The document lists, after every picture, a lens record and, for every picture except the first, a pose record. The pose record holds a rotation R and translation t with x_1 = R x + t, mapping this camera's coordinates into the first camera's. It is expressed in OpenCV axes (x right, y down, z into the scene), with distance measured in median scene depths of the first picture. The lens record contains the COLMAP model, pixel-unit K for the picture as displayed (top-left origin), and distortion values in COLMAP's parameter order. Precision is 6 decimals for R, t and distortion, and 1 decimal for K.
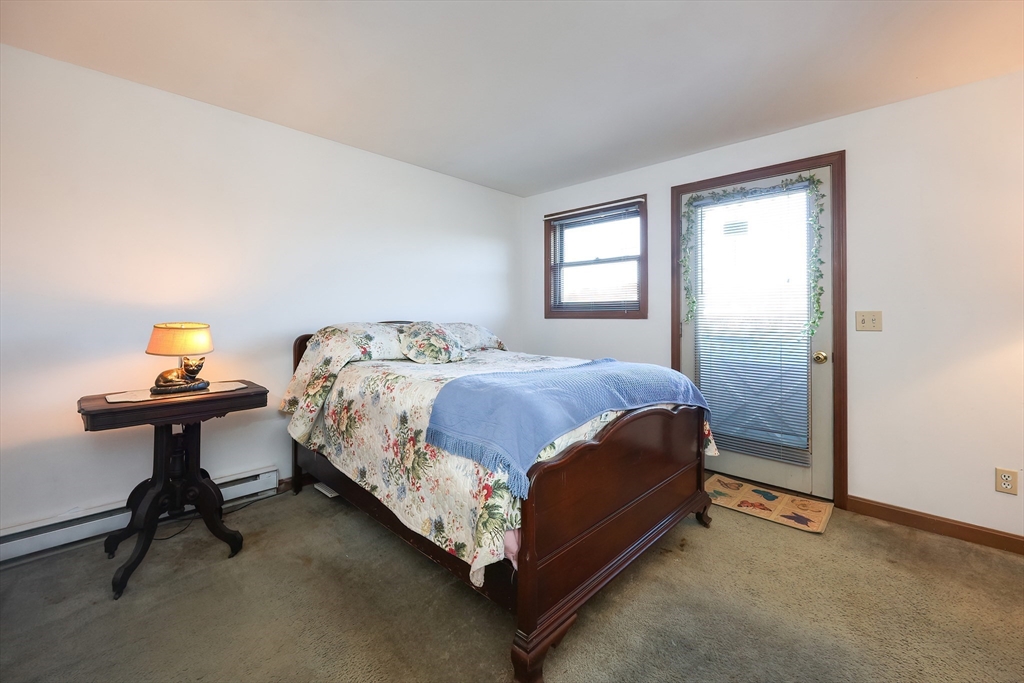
lens RADIAL K [[418.0, 0, 525.4], [0, 418.0, 324.4], [0, 0, 1]] dist [-0.003262, -0.000384]
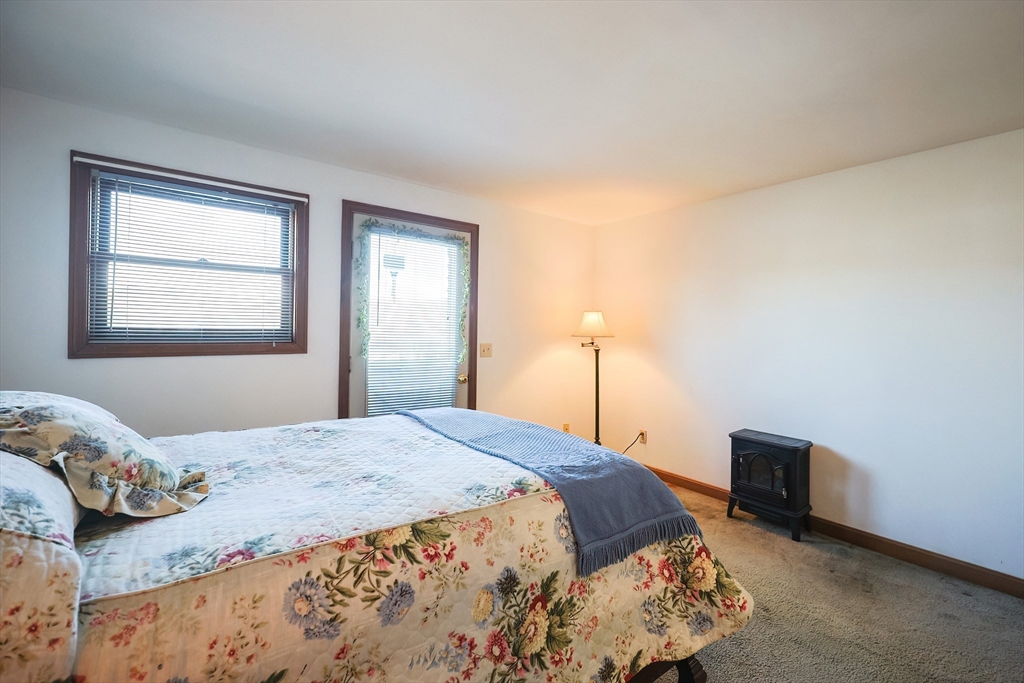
lens RADIAL K [[434.9, 0, 512.0], [0, 434.9, 341.5], [0, 0, 1]] dist [-0.003208, -0.000255]
pose [[0.167356, -0.031083, 0.985406, -0.606867], [0.002998, 0.999514, 0.031019, -0.080296], [-0.985892, -0.002237, 0.167368, 0.642112]]
